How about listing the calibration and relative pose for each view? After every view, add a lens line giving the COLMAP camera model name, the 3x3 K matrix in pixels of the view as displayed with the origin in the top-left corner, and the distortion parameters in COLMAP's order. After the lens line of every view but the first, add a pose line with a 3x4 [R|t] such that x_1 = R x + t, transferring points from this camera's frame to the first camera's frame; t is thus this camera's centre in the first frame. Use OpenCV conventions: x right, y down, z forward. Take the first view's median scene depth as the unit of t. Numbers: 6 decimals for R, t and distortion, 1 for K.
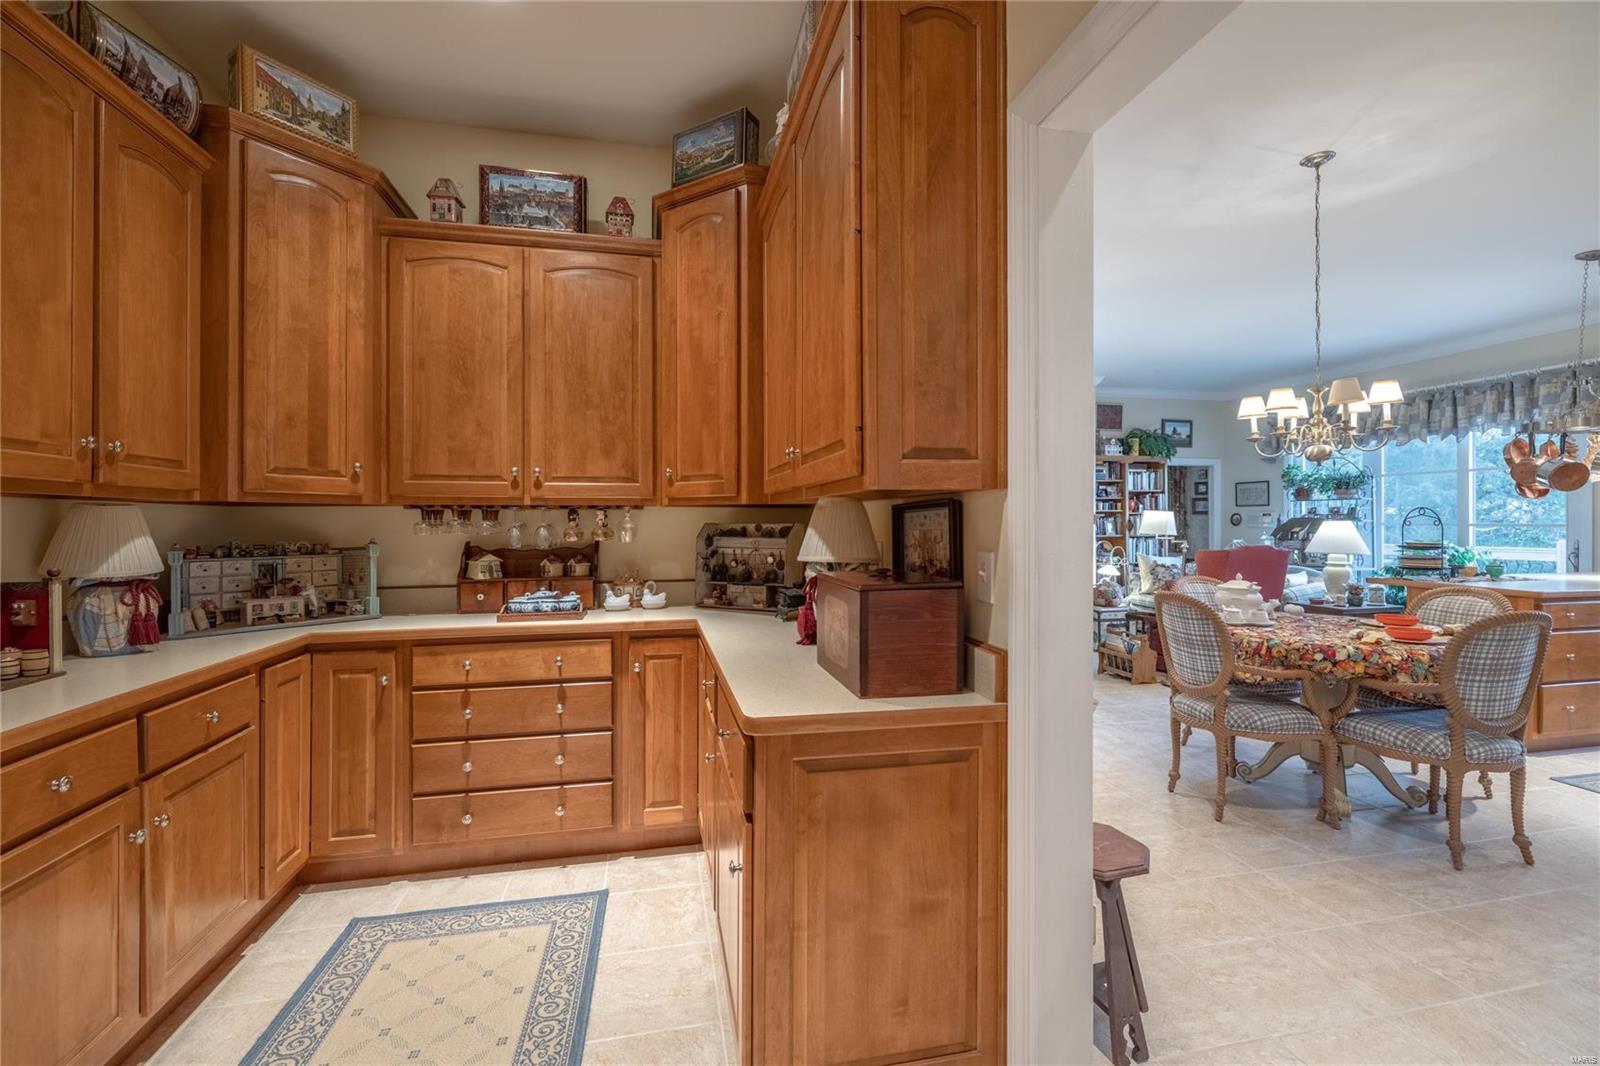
lens RADIAL K [[670.3, 0, 797.1], [0, 670.3, 525.0], [0, 0, 1]] dist [0.000160, 0.000297]
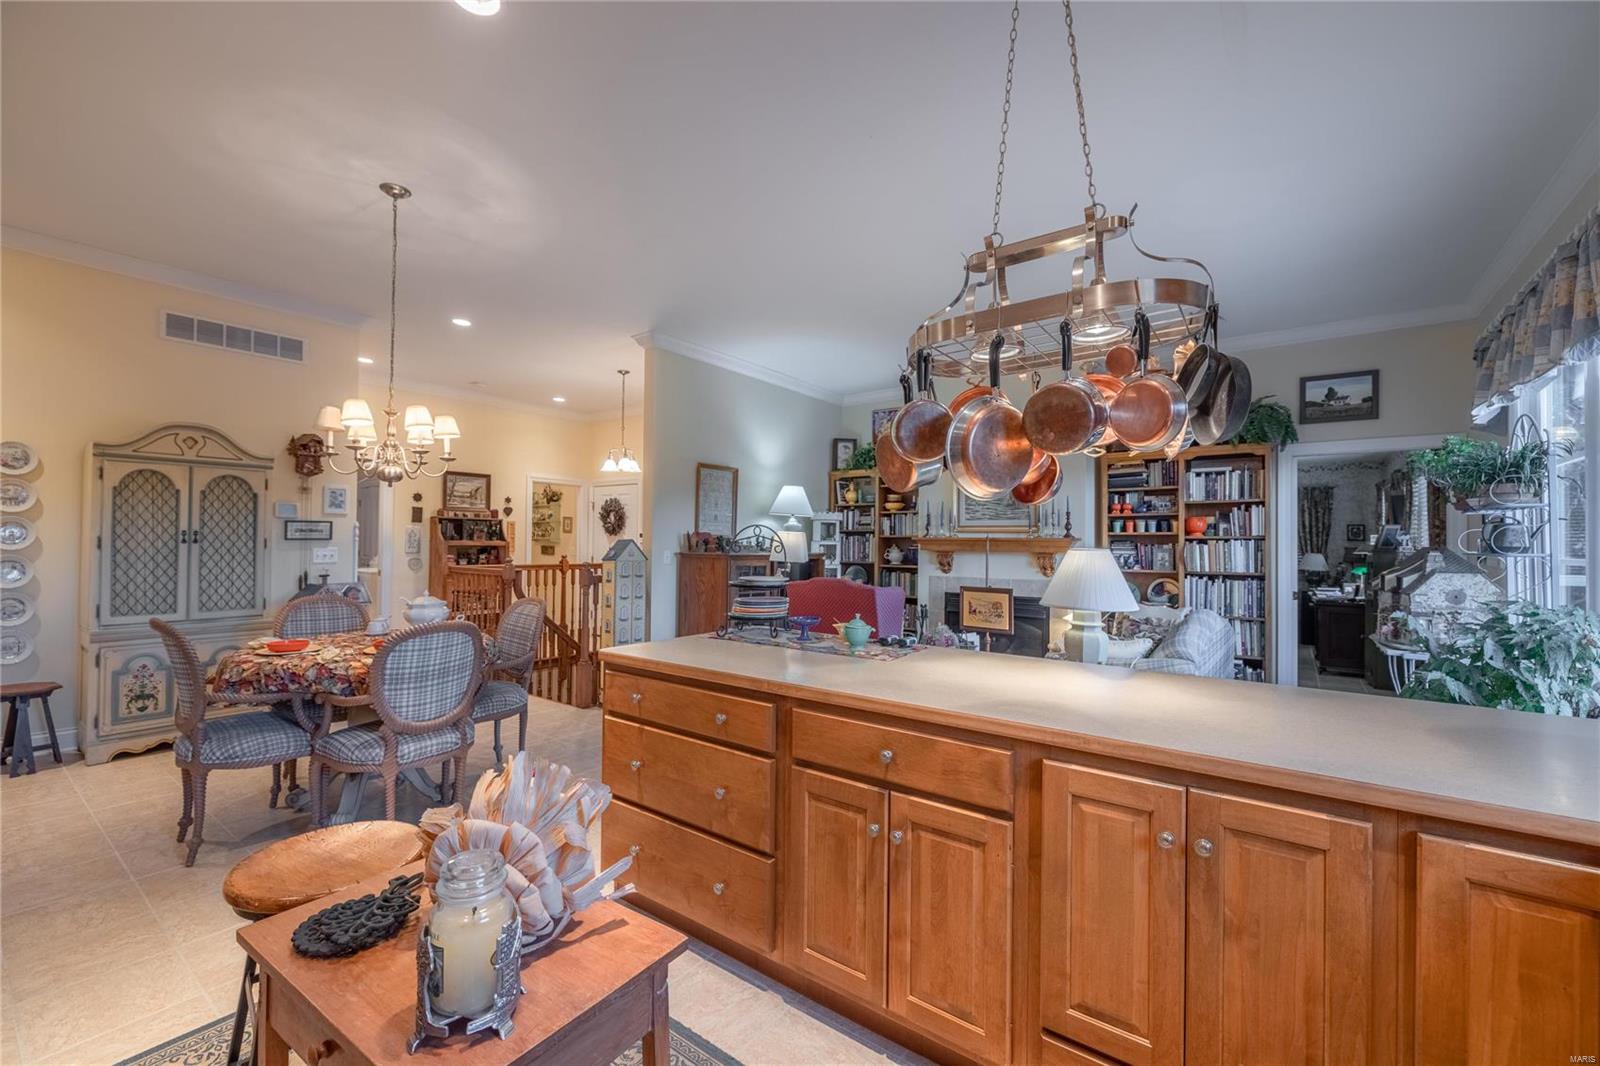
lens RADIAL K [[663.4, 0, 792.0], [0, 663.4, 533.8], [0, 0, 1]] dist [-0.002074, 0.000181]
pose [[0.647638, 0.001195, -0.761947, 0.738136], [-0.019788, 0.999688, -0.015252, -0.003998], [0.761691, 0.024956, 0.647460, 0.306447]]
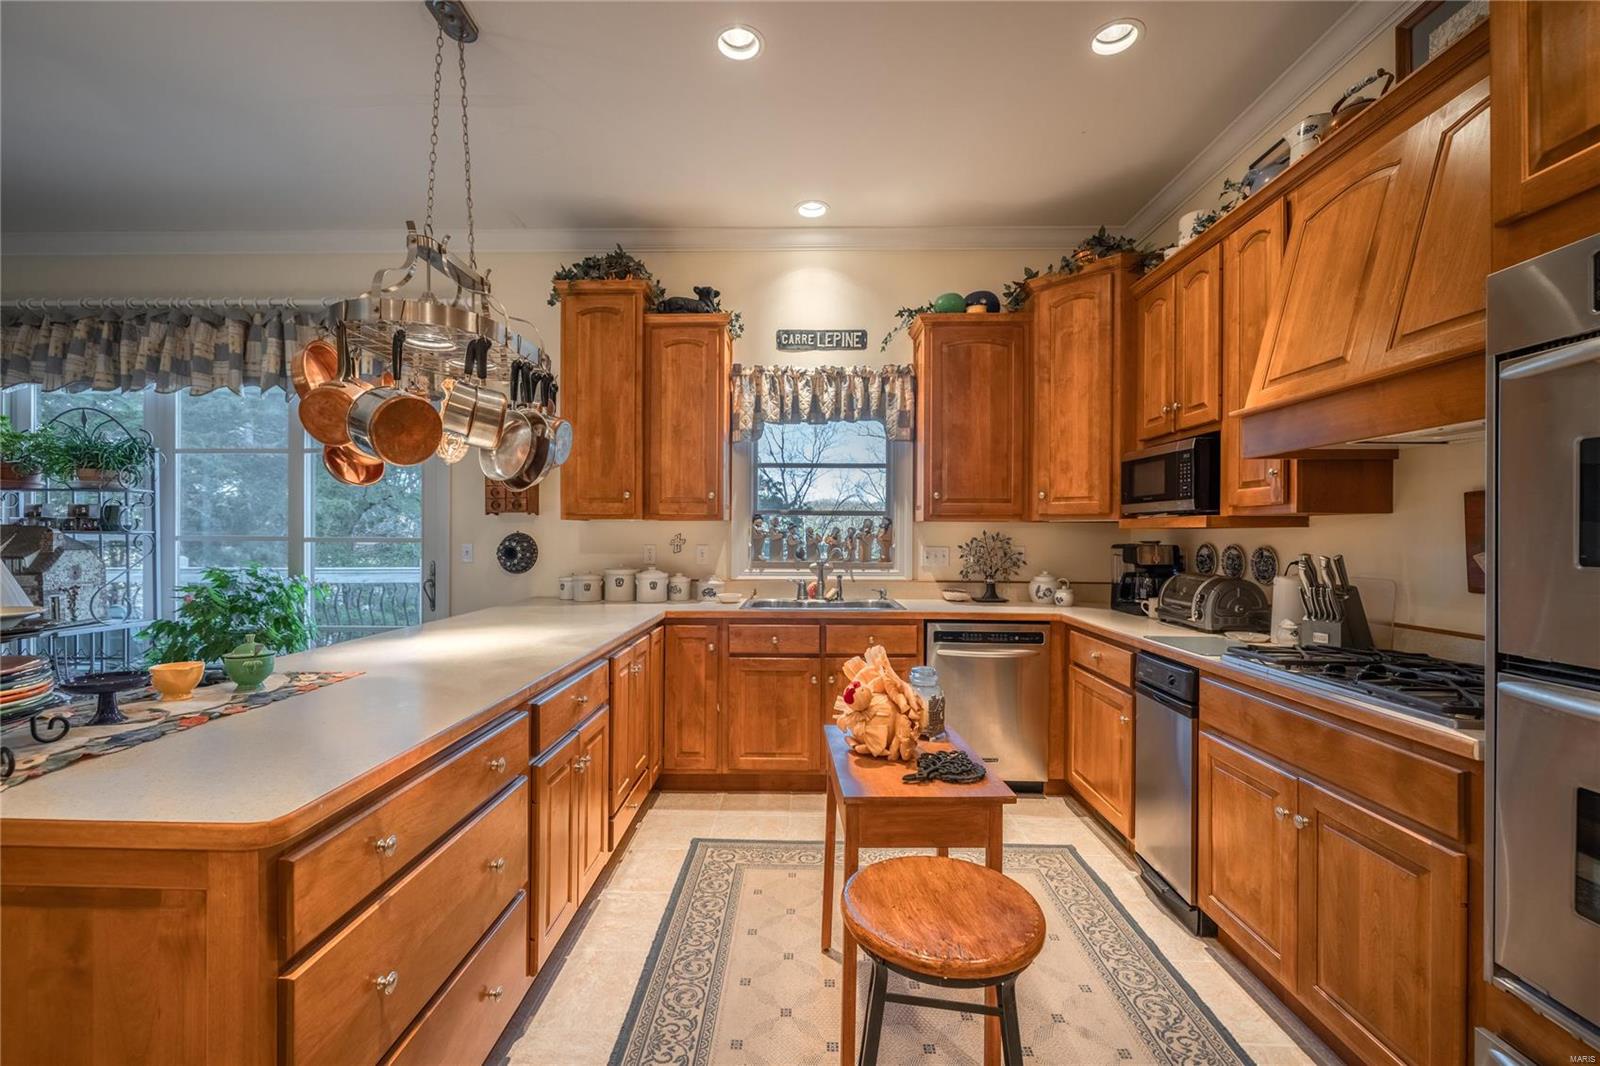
lens RADIAL K [[673.5, 0, 794.9], [0, 673.5, 536.6], [0, 0, 1]] dist [-0.001777, -0.000044]
pose [[0.229545, 0.001009, 0.973298, 0.385752], [0.002314, 0.999996, -0.001582, -0.000908], [-0.973295, 0.002615, 0.229541, 0.322342]]
